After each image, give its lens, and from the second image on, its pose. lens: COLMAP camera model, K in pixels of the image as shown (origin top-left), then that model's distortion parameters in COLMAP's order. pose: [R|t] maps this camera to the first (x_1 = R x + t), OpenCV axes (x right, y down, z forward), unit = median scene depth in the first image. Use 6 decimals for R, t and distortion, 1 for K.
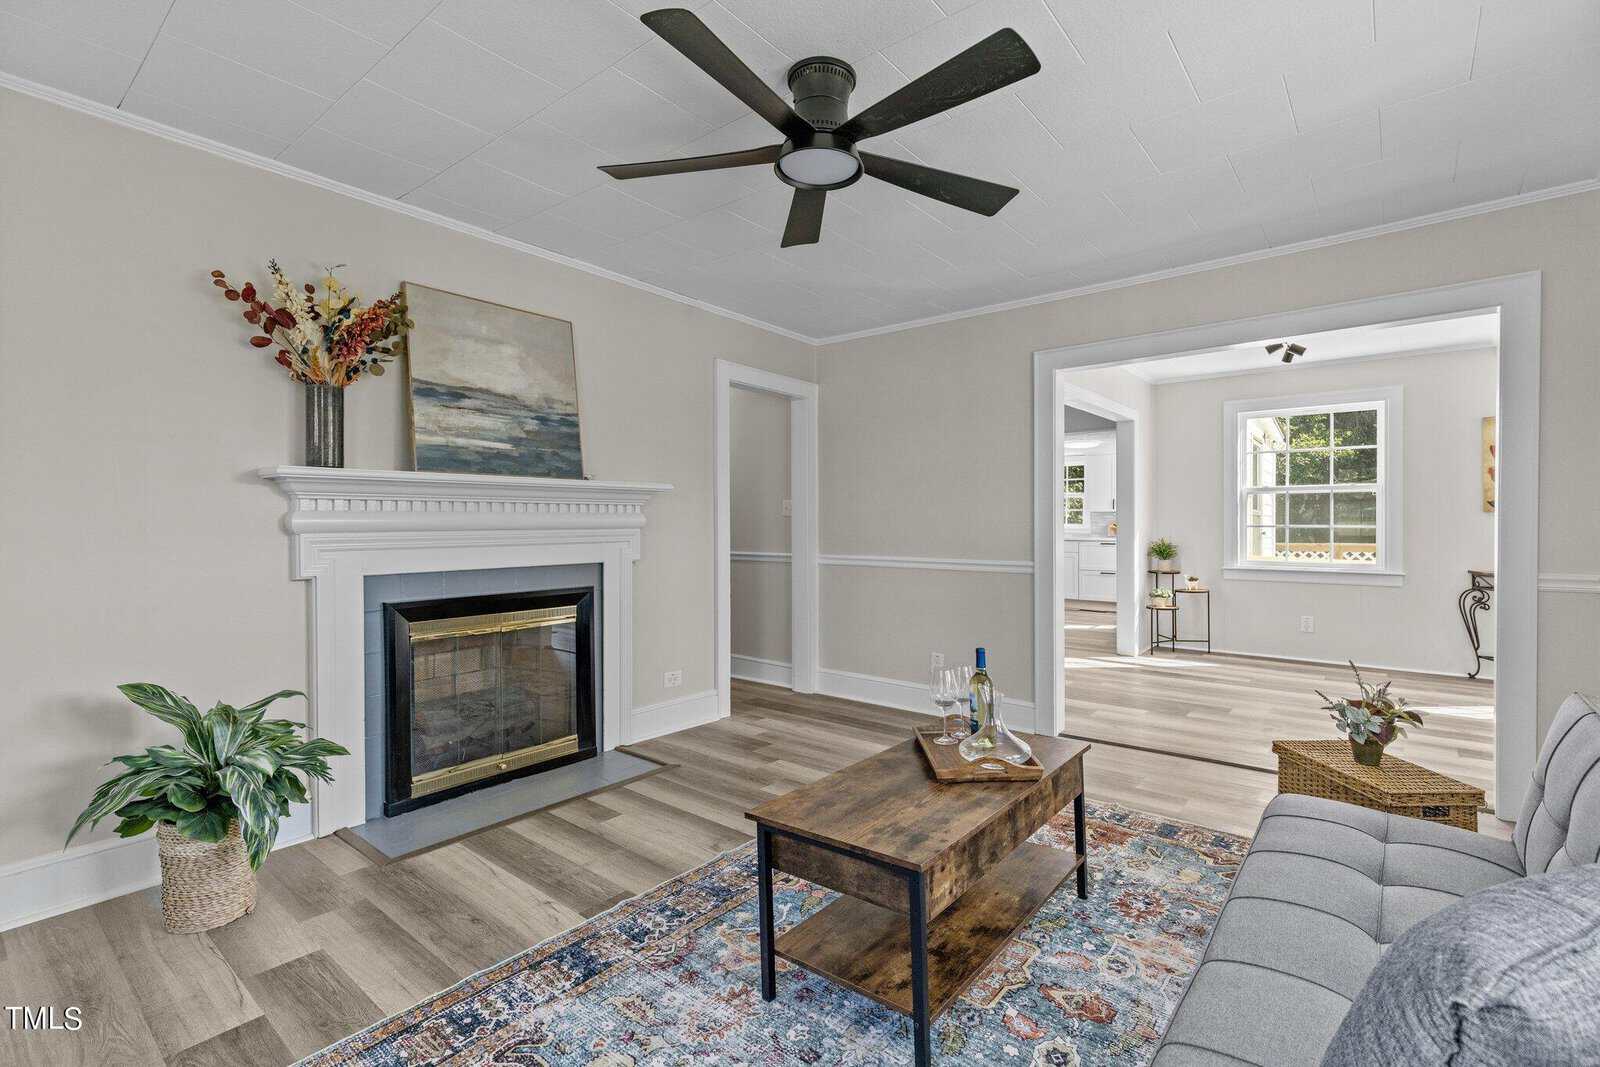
lens RADIAL K [[729.4, 0, 798.3], [0, 729.4, 529.6], [0, 0, 1]] dist [0.003747, 0.000407]
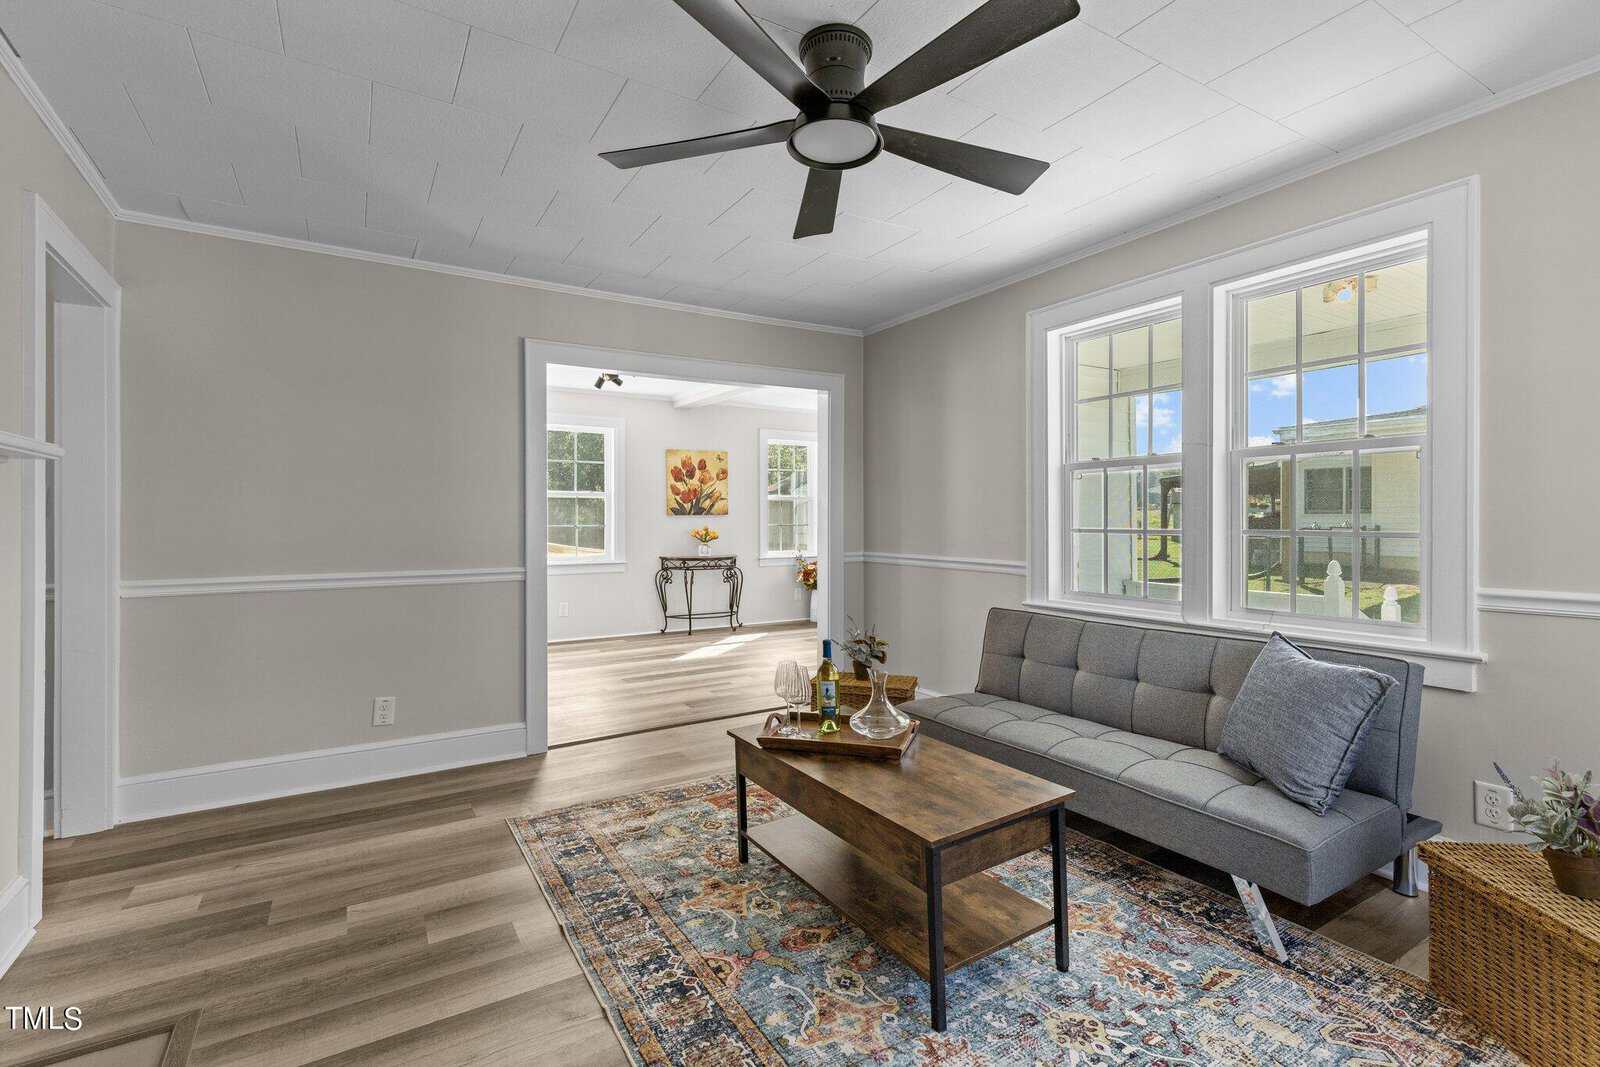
lens RADIAL K [[734.5, 0, 804.0], [0, 734.5, 521.0], [0, 0, 1]] dist [0.002062, 0.000067]
pose [[0.319185, -0.001467, 0.947691, -0.574545], [0.013578, 0.999903, -0.003025, -0.008102], [-0.947595, 0.013833, 0.319174, 0.492501]]
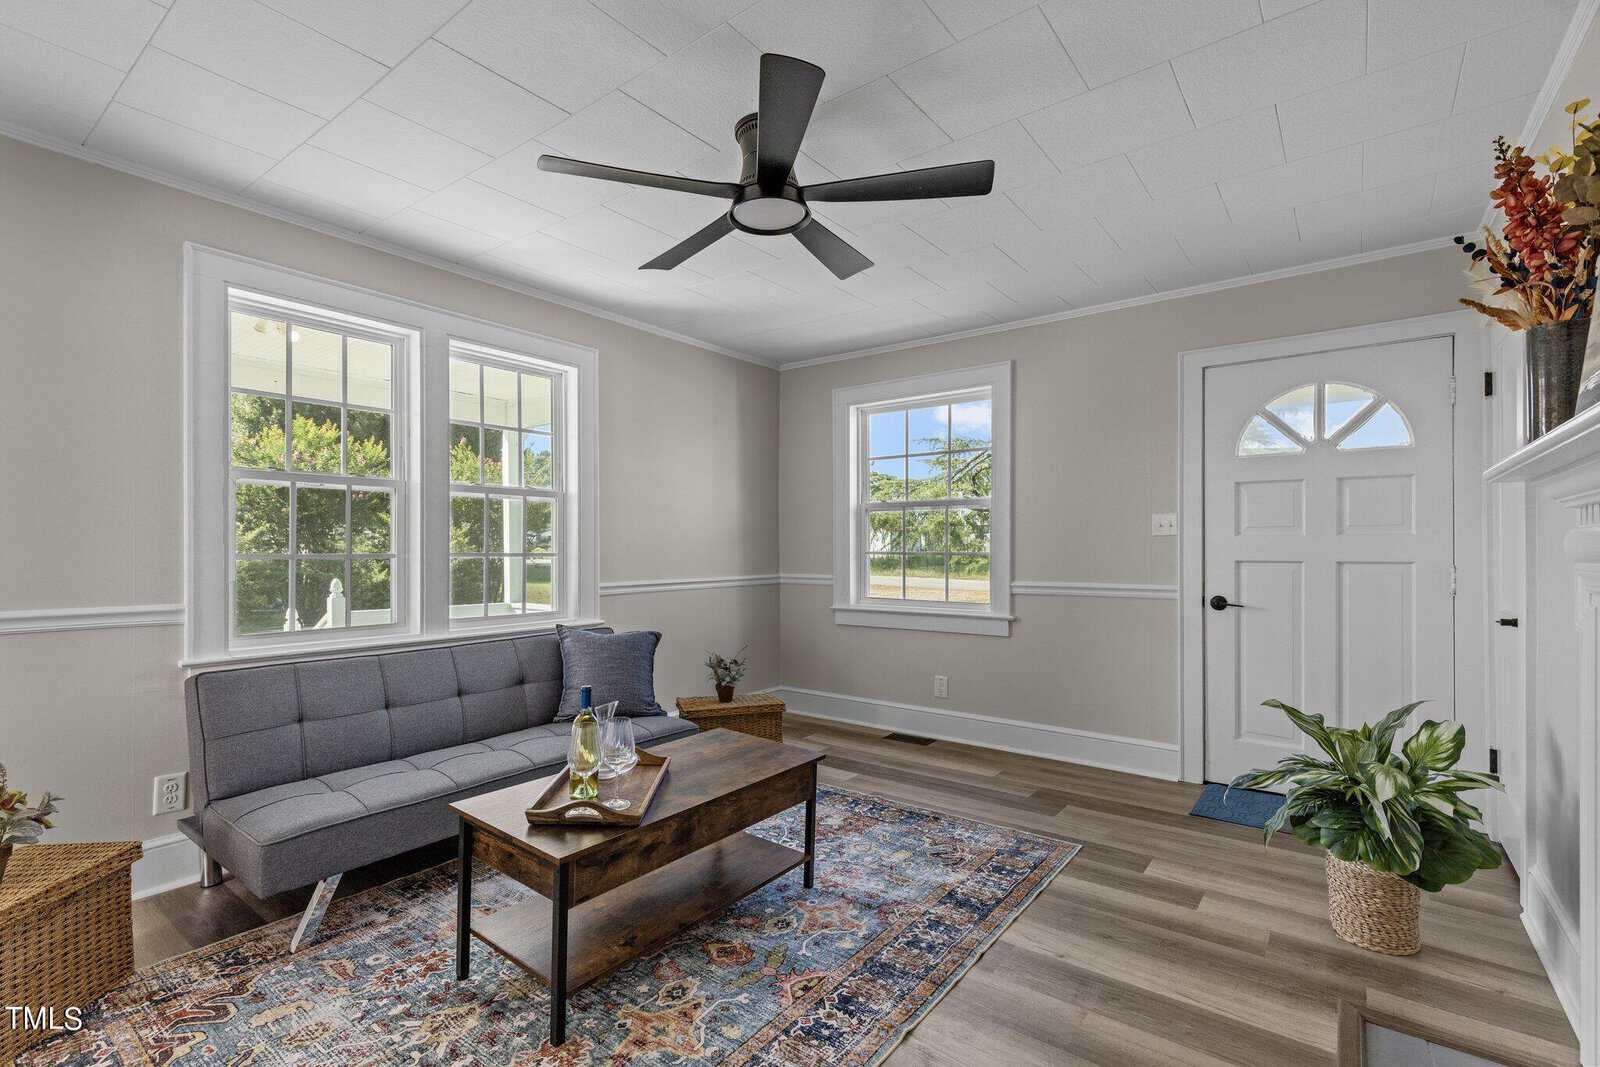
lens RADIAL K [[727.9, 0, 800.9], [0, 727.9, 549.6], [0, 0, 1]] dist [0.001540, -0.000141]
pose [[-0.999257, 0.000484, -0.038542, 0.015963], [-0.000021, 0.999914, 0.013107, -0.012000], [0.038545, 0.013098, -0.999171, 1.373767]]
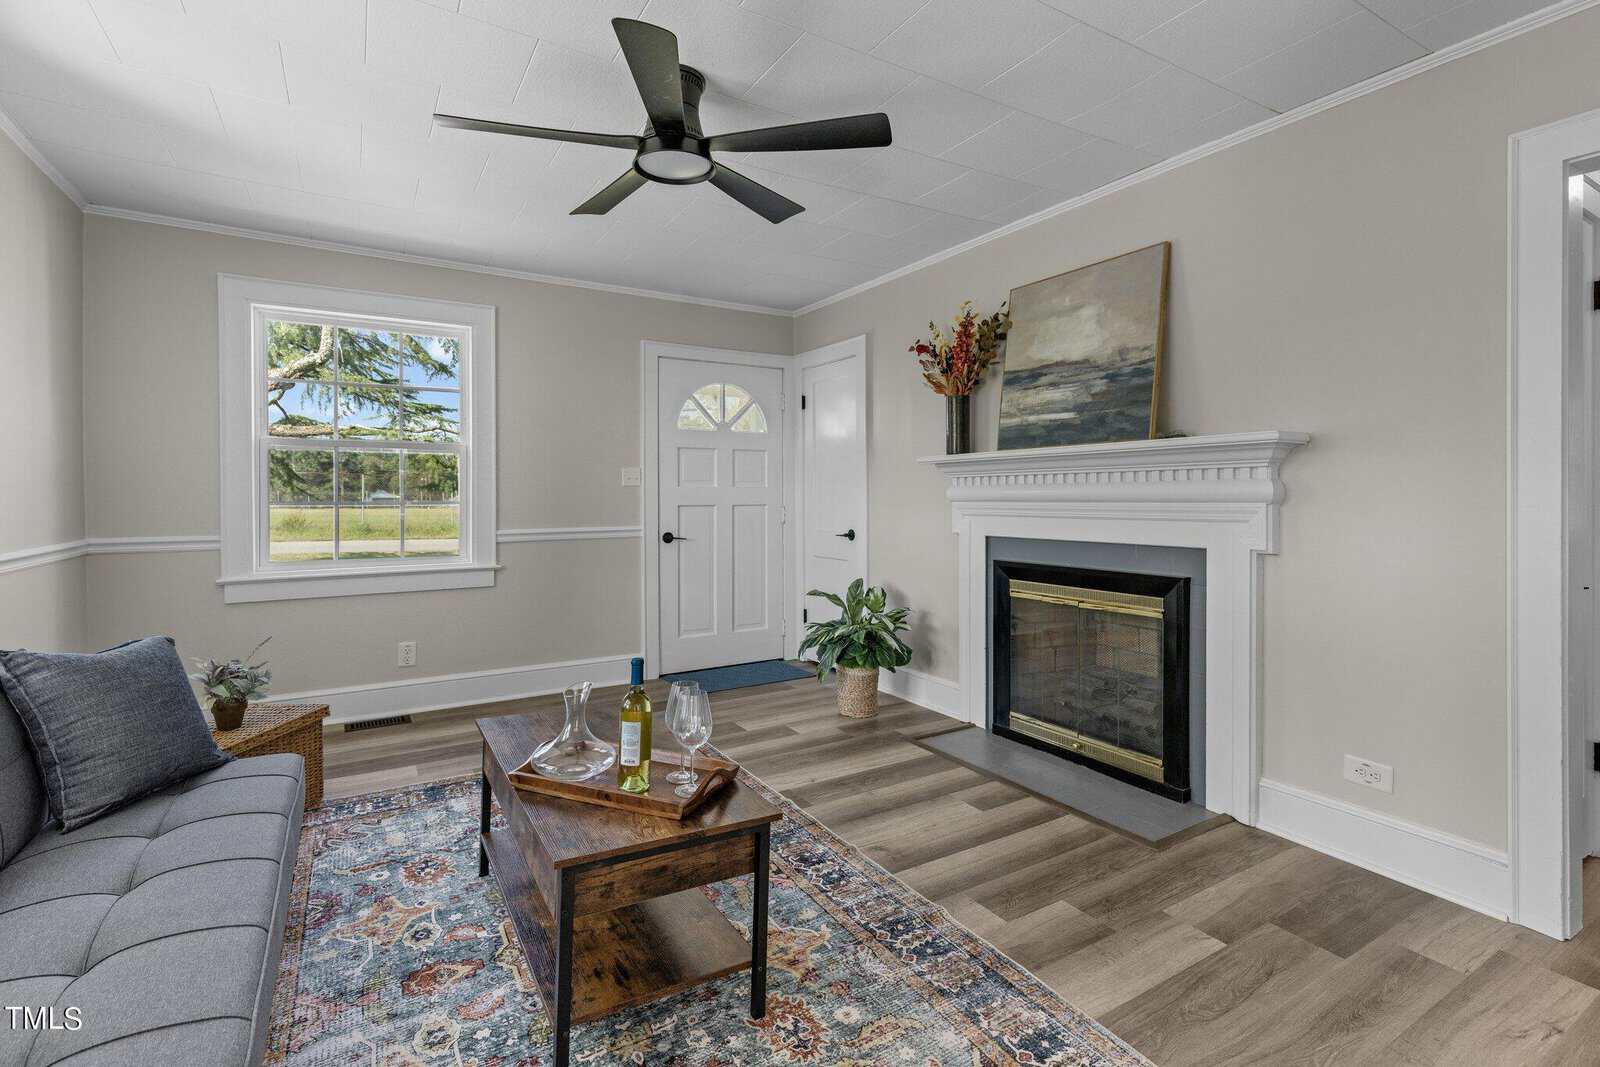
lens RADIAL K [[738.5, 0, 801.3], [0, 738.5, 501.5], [0, 0, 1]] dist [0.004374, 0.000381]
pose [[-0.329941, 0.009725, -0.943951, 0.668107], [-0.007432, 0.999889, 0.012899, -0.009972], [0.943972, 0.011271, -0.329832, 1.023642]]
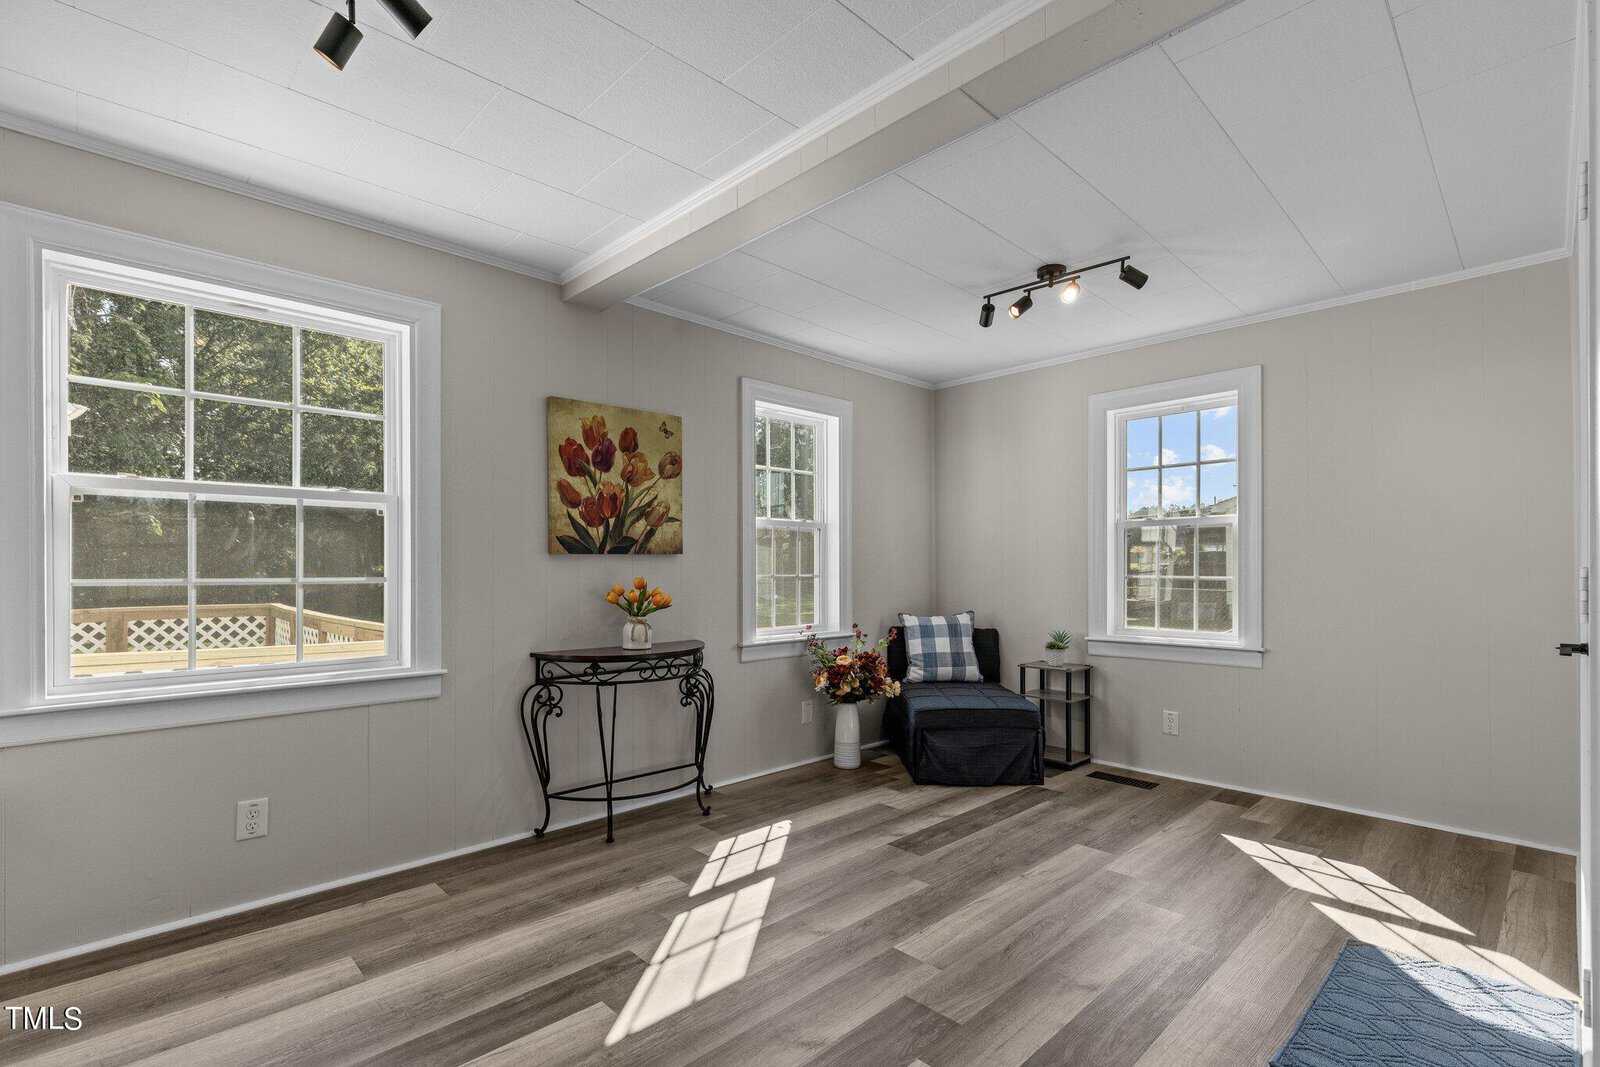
lens RADIAL K [[742.0, 0, 798.4], [0, 742.0, 569.4], [0, 0, 1]] dist [0.001502, 0.000335]
pose [[0.114602, -0.000240, 0.993411, 0.602622], [0.015102, 0.999885, -0.001501, -0.011812], [-0.993297, 0.015175, 0.114592, 1.237812]]
